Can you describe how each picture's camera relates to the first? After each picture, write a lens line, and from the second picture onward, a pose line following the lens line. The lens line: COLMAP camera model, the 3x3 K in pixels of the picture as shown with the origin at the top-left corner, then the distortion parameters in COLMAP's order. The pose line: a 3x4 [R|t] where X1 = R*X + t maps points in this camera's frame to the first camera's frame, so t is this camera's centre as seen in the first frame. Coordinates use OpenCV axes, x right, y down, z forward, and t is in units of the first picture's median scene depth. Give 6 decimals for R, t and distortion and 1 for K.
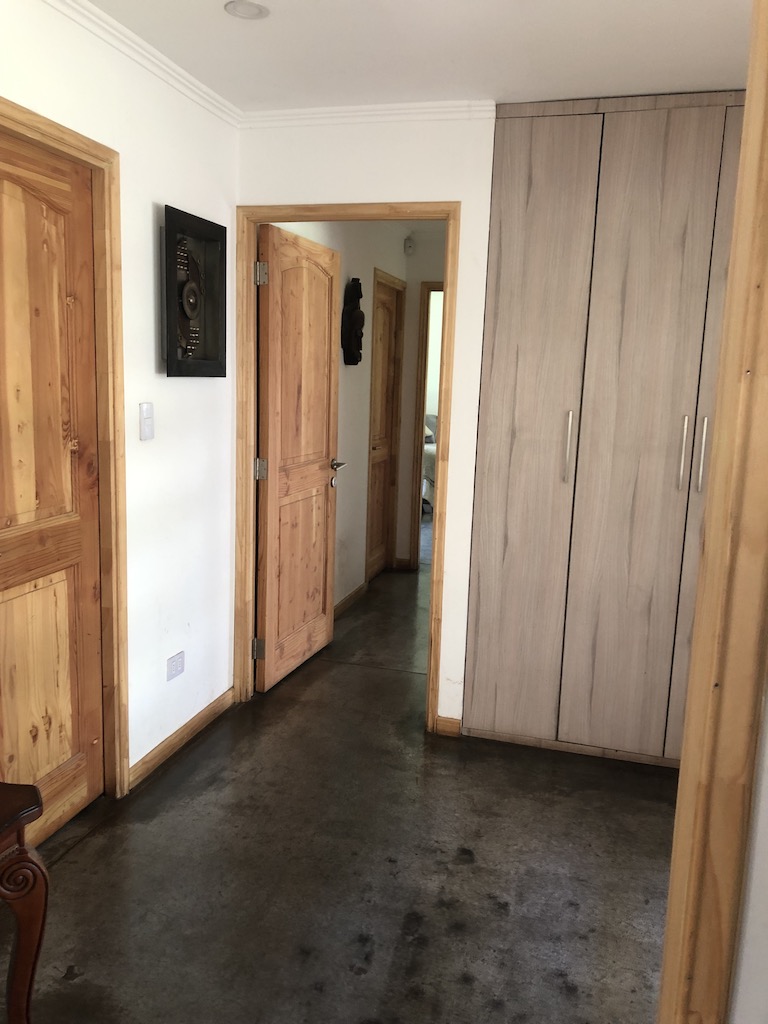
lens RADIAL K [[828.9, 0, 386.1], [0, 828.9, 514.1], [0, 0, 1]] dist [0.029326, -0.033482]
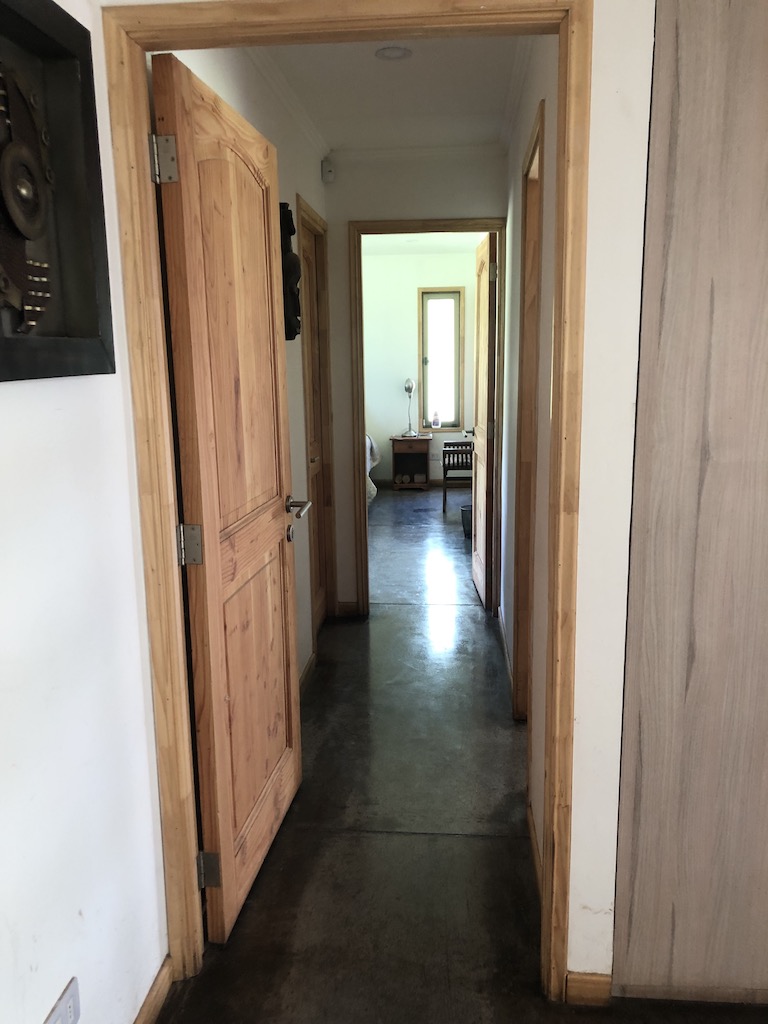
lens RADIAL K [[828.9, 0, 388.1], [0, 828.9, 512.2], [0, 0, 1]] dist [0.029326, -0.033482]
pose [[0.980429, -0.084331, 0.177897, -0.134325], [0.079673, 0.996269, 0.033180, -0.092089], [-0.180031, -0.018357, 0.983490, 0.520866]]
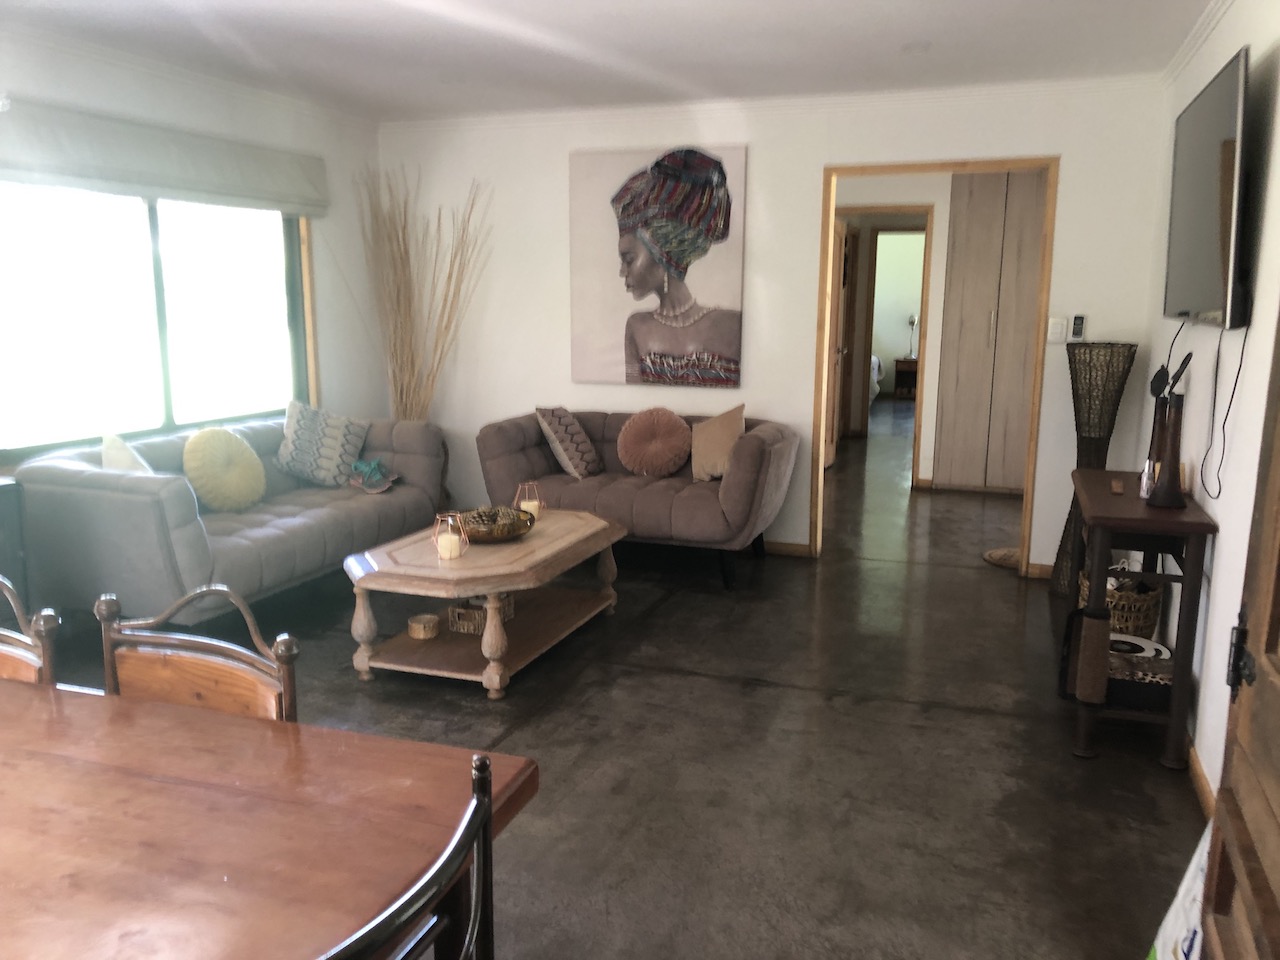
lens RADIAL K [[1036.1, 0, 646.1], [0, 1036.1, 490.7], [0, 0, 1]] dist [0.029326, -0.033482]
pose [[0.997709, -0.014945, -0.065986, -0.422285], [0.016309, 0.999663, 0.020183, 0.229254], [0.065662, -0.021213, 0.997616, -1.455076]]
